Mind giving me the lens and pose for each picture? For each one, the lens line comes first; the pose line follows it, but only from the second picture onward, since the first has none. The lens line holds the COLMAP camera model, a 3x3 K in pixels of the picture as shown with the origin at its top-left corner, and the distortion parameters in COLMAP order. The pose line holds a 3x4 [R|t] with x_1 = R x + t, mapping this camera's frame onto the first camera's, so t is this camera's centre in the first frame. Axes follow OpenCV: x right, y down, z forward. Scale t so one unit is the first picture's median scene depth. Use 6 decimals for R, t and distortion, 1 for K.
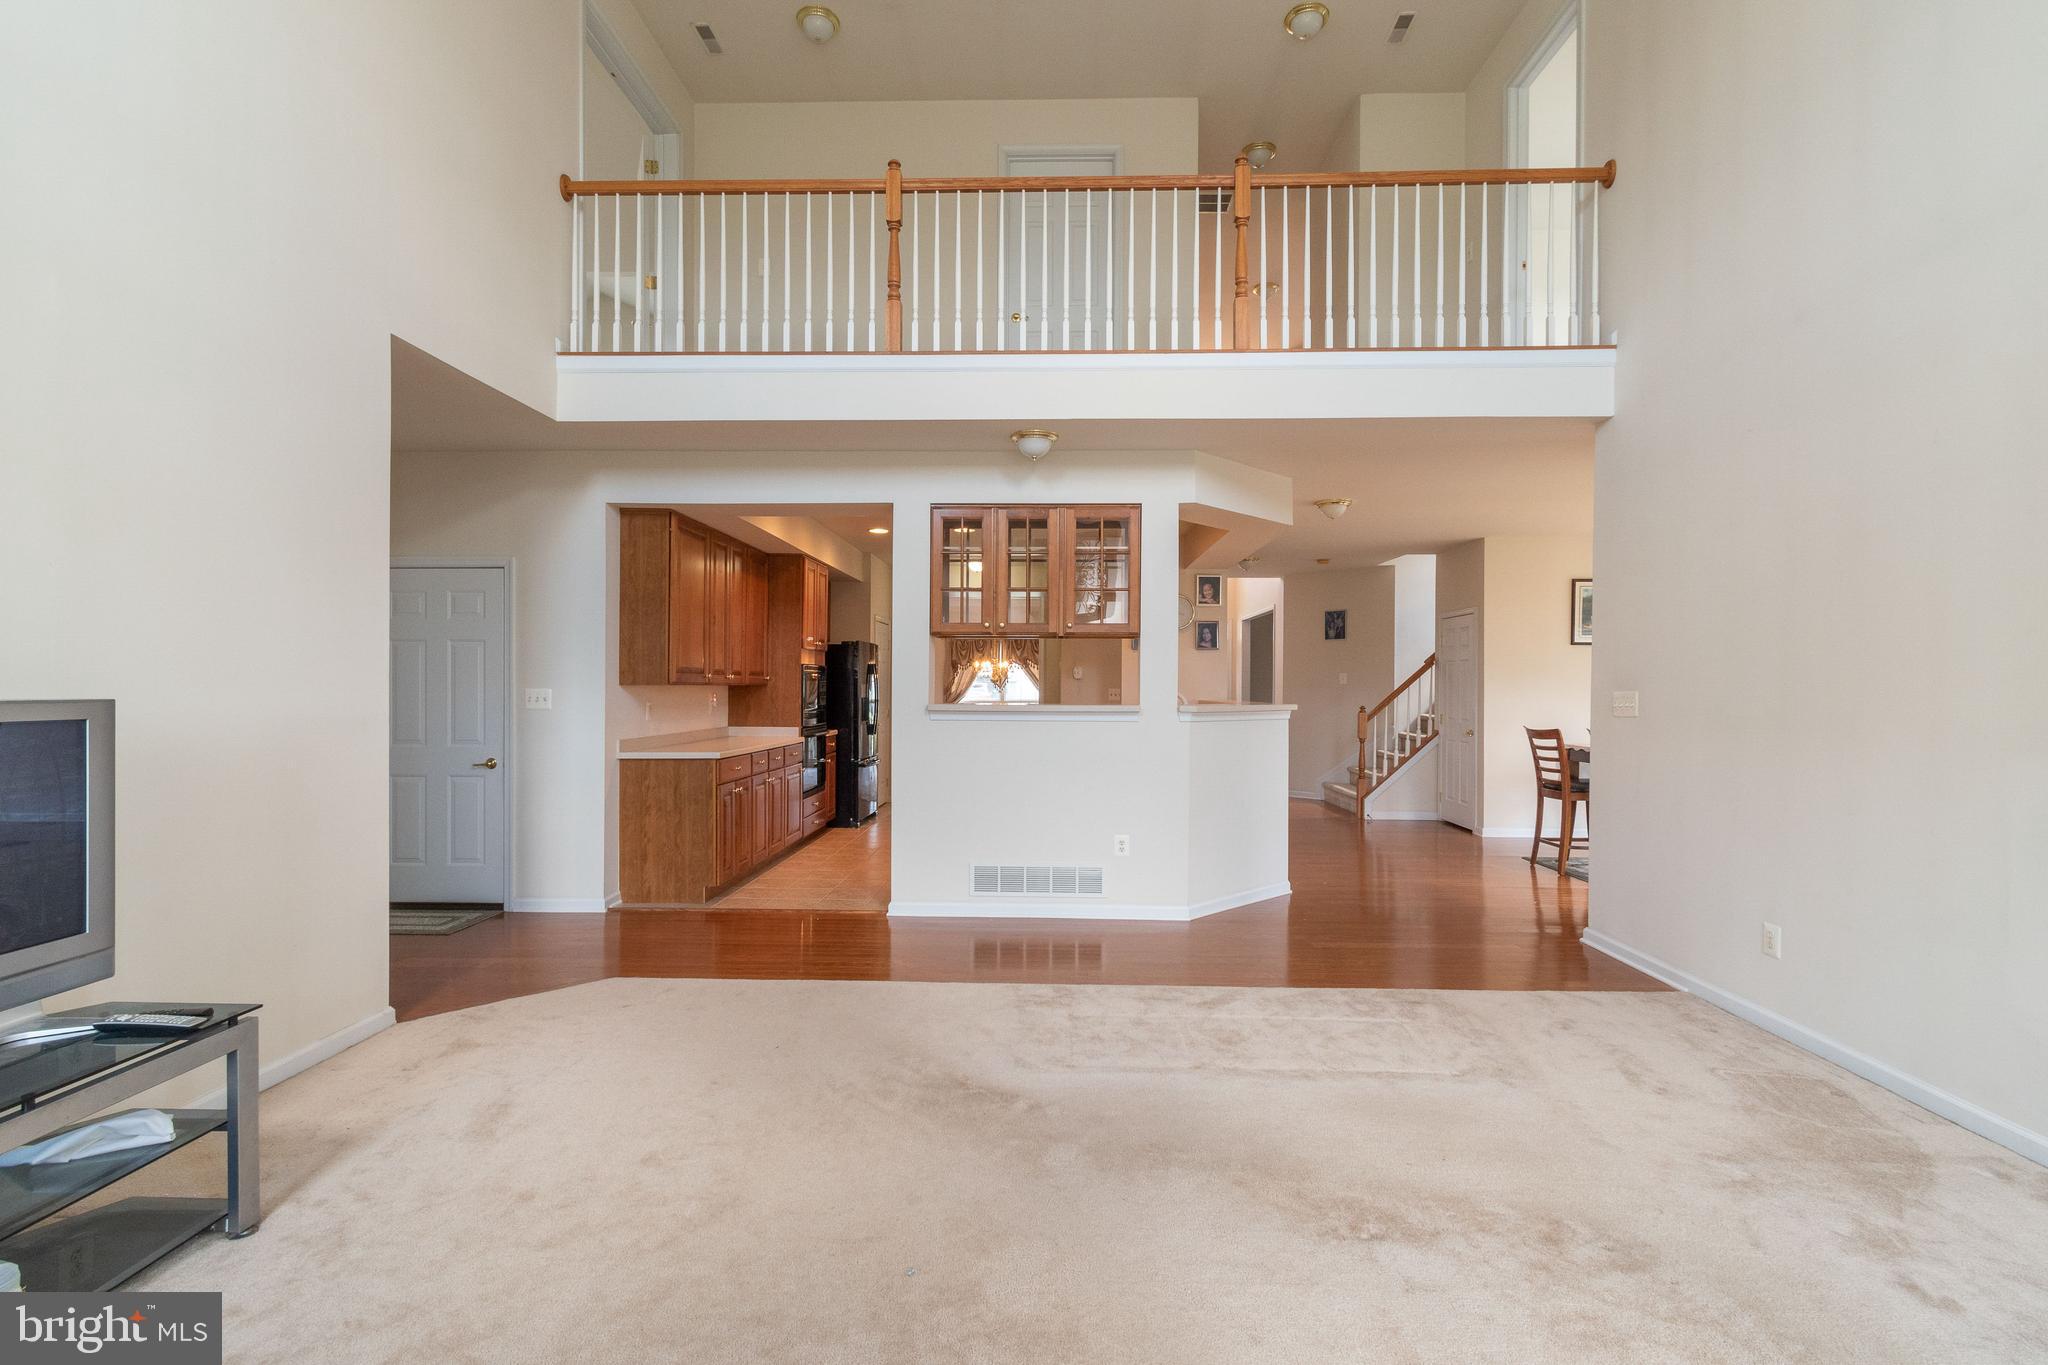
lens RADIAL K [[946.4, 0, 1060.3], [0, 946.4, 698.6], [0, 0, 1]] dist [0.002224, 0.000161]
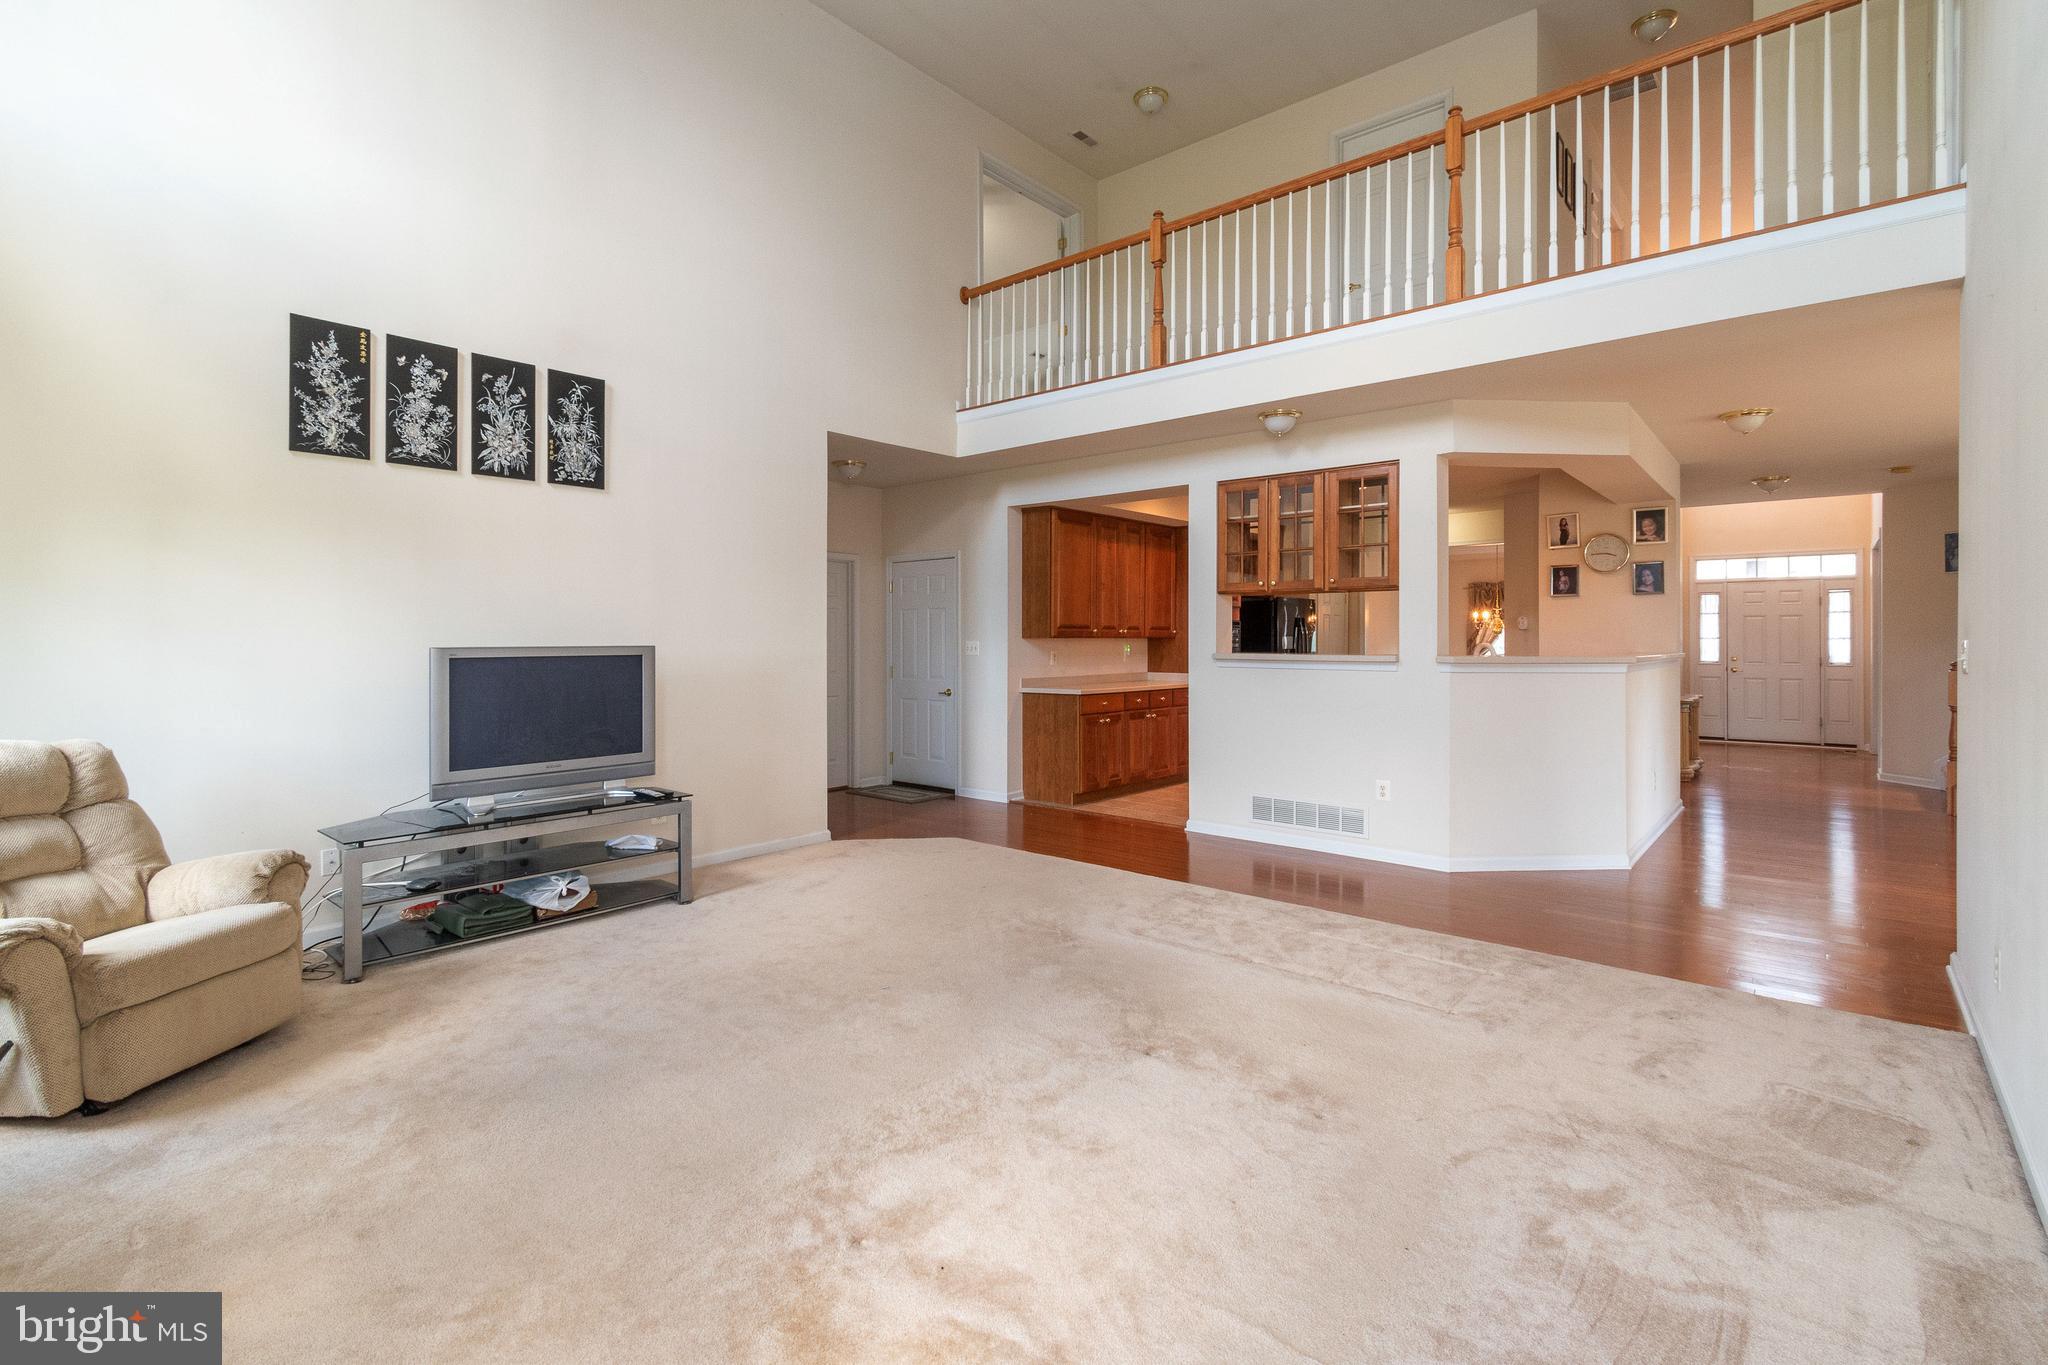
lens RADIAL K [[923.0, 0, 1028.3], [0, 923.0, 649.6], [0, 0, 1]] dist [-0.001072, -0.000601]
pose [[0.780349, 0.003329, -0.625336, 0.398068], [-0.009606, 0.999932, -0.006664, 0.011357], [0.625271, 0.011207, 0.780327, -0.033623]]
